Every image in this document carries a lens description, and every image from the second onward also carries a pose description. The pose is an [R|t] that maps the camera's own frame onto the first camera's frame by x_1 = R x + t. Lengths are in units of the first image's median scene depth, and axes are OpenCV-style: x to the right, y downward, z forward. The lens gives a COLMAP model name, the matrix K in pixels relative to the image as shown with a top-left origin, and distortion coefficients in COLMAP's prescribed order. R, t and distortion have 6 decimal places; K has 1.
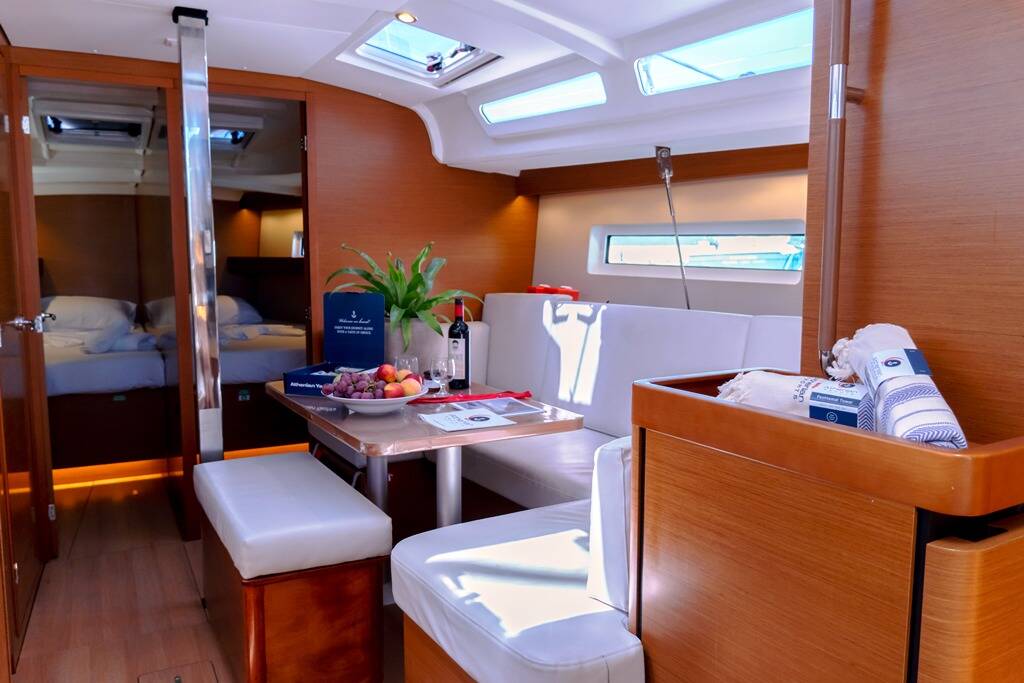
lens RADIAL K [[790.8, 0, 512.0], [0, 790.8, 341.5], [0, 0, 1]] dist [-0.003896, -0.001375]
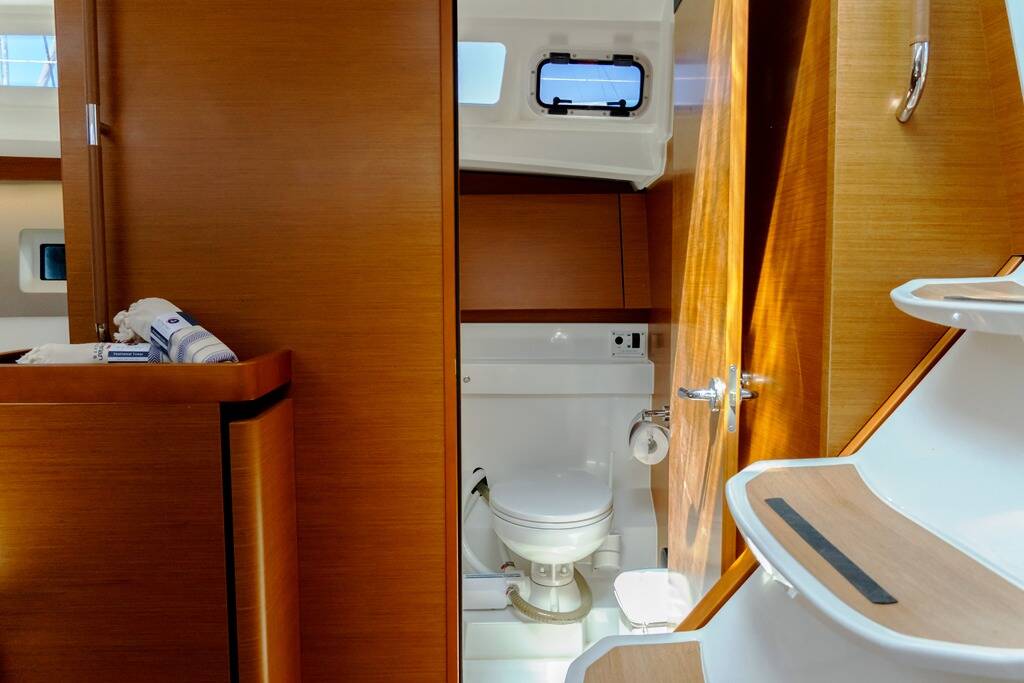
lens RADIAL K [[807.0, 0, 512.0], [0, 807.0, 341.5], [0, 0, 1]] dist [0.004643, 0.003111]
pose [[0.476725, -0.072746, 0.876037, -0.468938], [0.103775, 0.994259, 0.026090, 0.080679], [-0.872906, 0.078472, 0.481537, -0.229688]]
